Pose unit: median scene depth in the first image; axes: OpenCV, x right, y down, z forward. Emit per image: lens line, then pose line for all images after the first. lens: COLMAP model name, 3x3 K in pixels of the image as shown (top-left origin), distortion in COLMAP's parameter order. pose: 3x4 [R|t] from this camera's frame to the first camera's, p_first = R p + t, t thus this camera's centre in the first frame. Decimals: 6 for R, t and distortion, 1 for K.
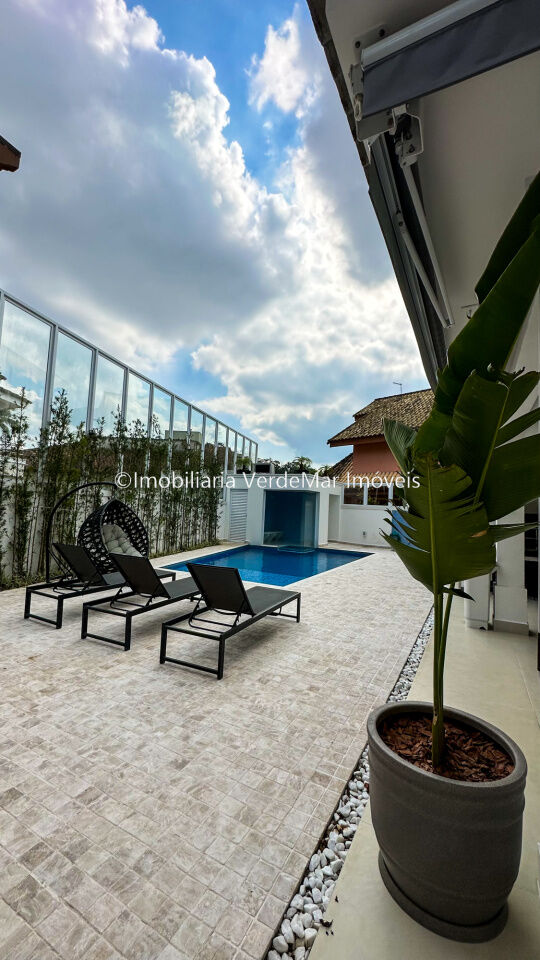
lens RADIAL K [[381.3, 0, 270.0], [0, 381.3, 480.0], [0, 0, 1]] dist [0.001830, 0.000159]
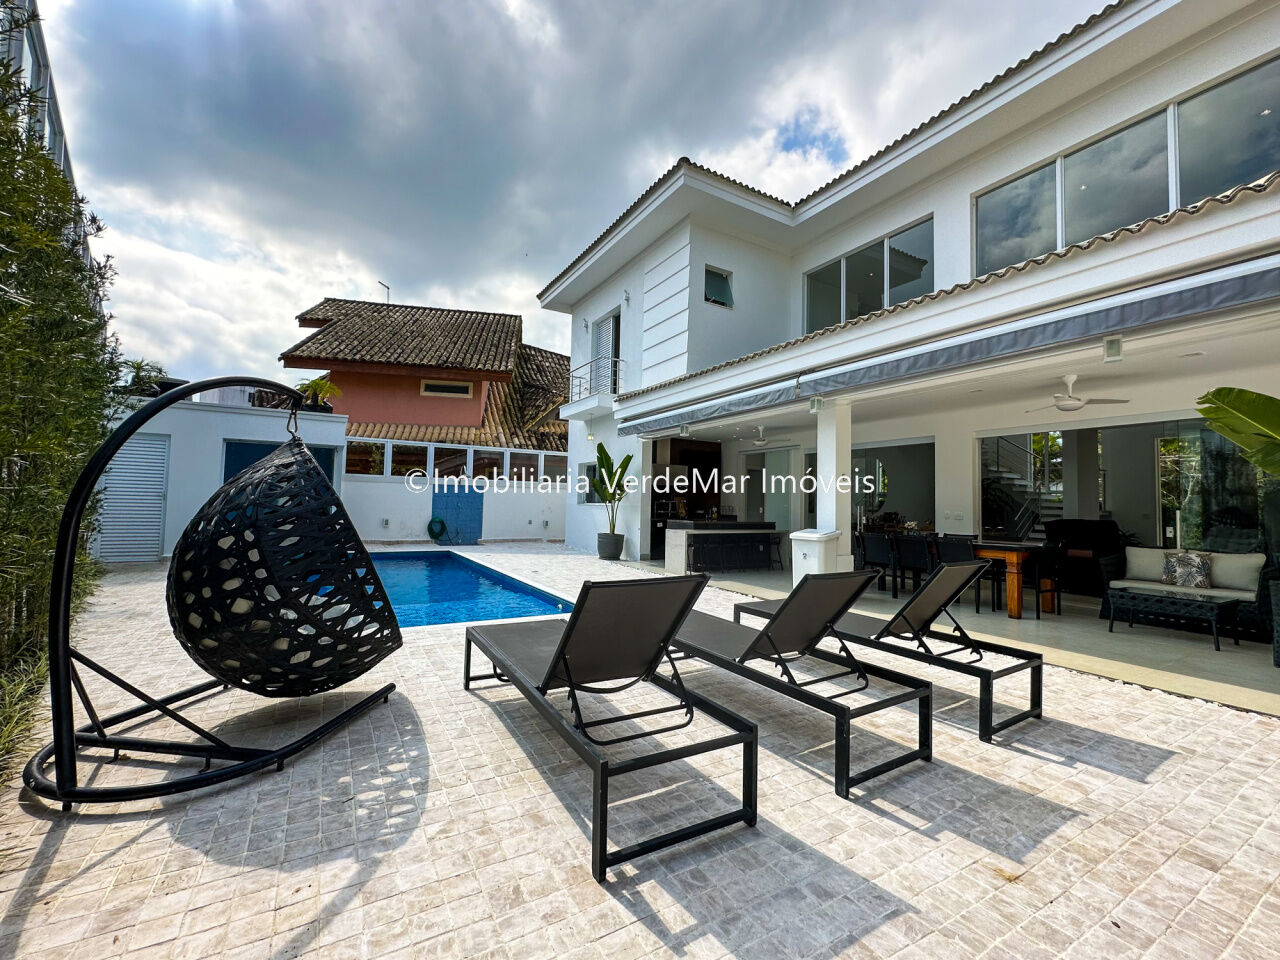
lens RADIAL K [[530.9, 0, 640.0], [0, 530.9, 480.0], [0, 0, 1]] dist [-0.005519, 0.000197]
pose [[0.529592, 0.004465, 0.848241, -0.299667], [-0.060552, 0.997634, 0.032554, 0.025153], [-0.846089, -0.068603, 0.528609, 0.258818]]
